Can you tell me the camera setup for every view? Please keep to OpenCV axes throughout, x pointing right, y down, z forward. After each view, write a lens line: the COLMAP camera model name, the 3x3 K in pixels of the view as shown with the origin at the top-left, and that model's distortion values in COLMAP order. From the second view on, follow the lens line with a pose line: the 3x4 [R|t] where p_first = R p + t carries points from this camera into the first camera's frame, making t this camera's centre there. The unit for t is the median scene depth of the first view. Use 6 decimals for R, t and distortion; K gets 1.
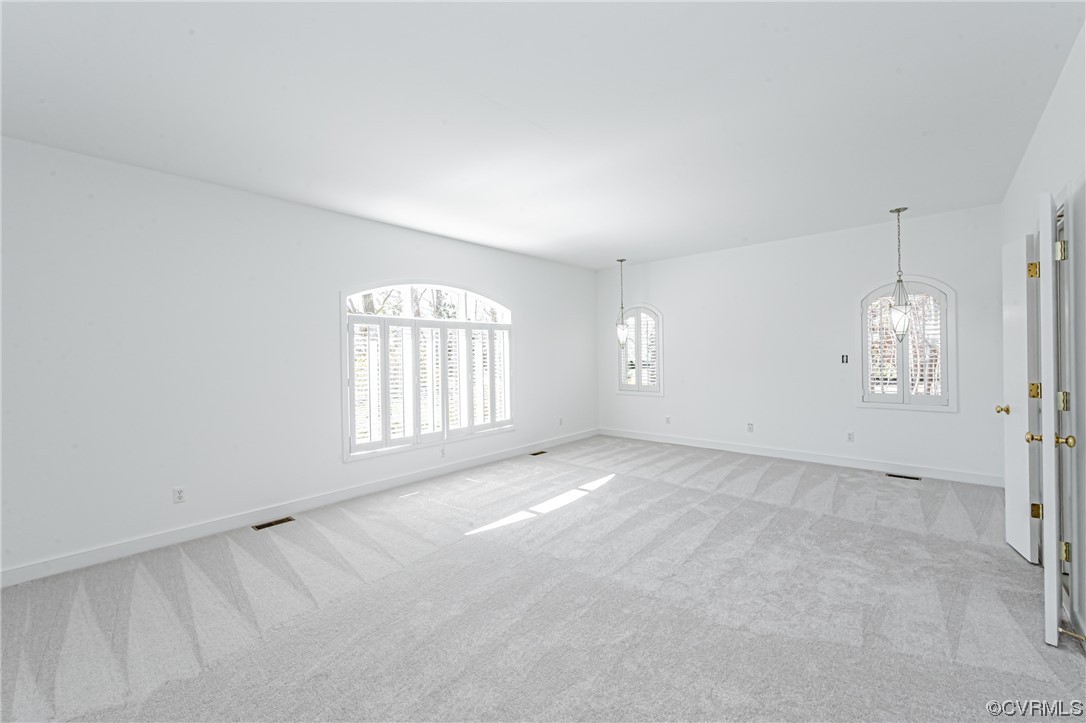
lens RADIAL K [[436.5, 0, 546.3], [0, 436.5, 361.8], [0, 0, 1]] dist [-0.000602, -0.000004]
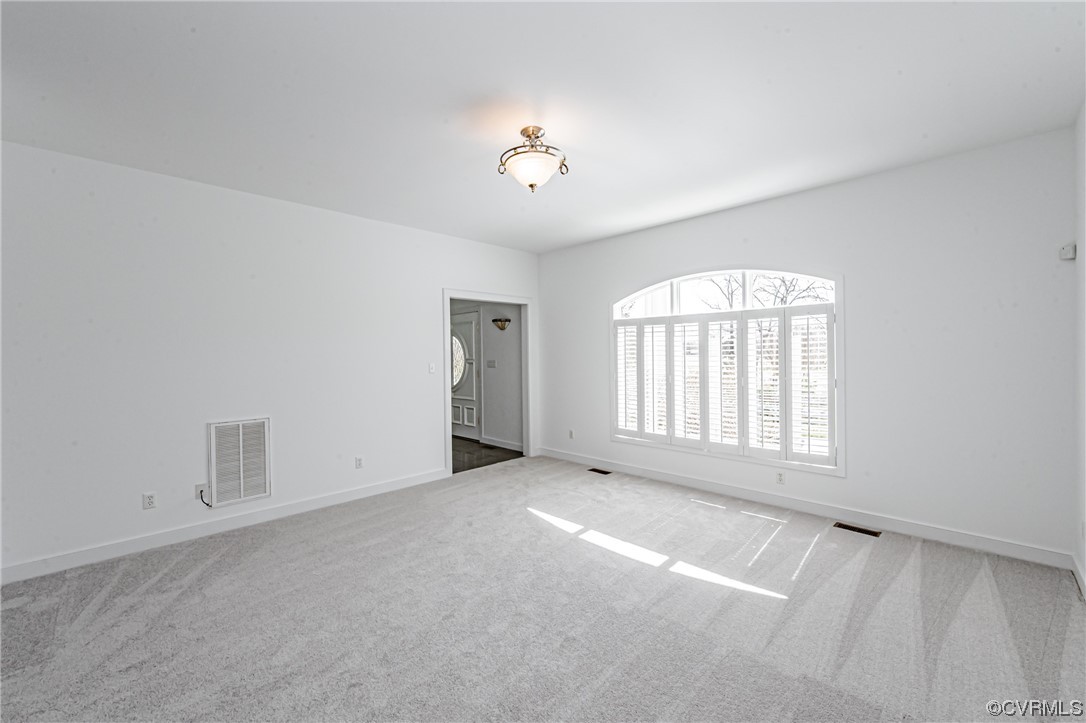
lens RADIAL K [[436.5, 0, 545.8], [0, 436.5, 358.5], [0, 0, 1]] dist [-0.000602, -0.000004]
pose [[-0.075261, 0.021124, -0.996940, 0.725702], [-0.003705, 0.999763, 0.021464, -0.025419], [0.997157, 0.005309, -0.075165, 0.838768]]
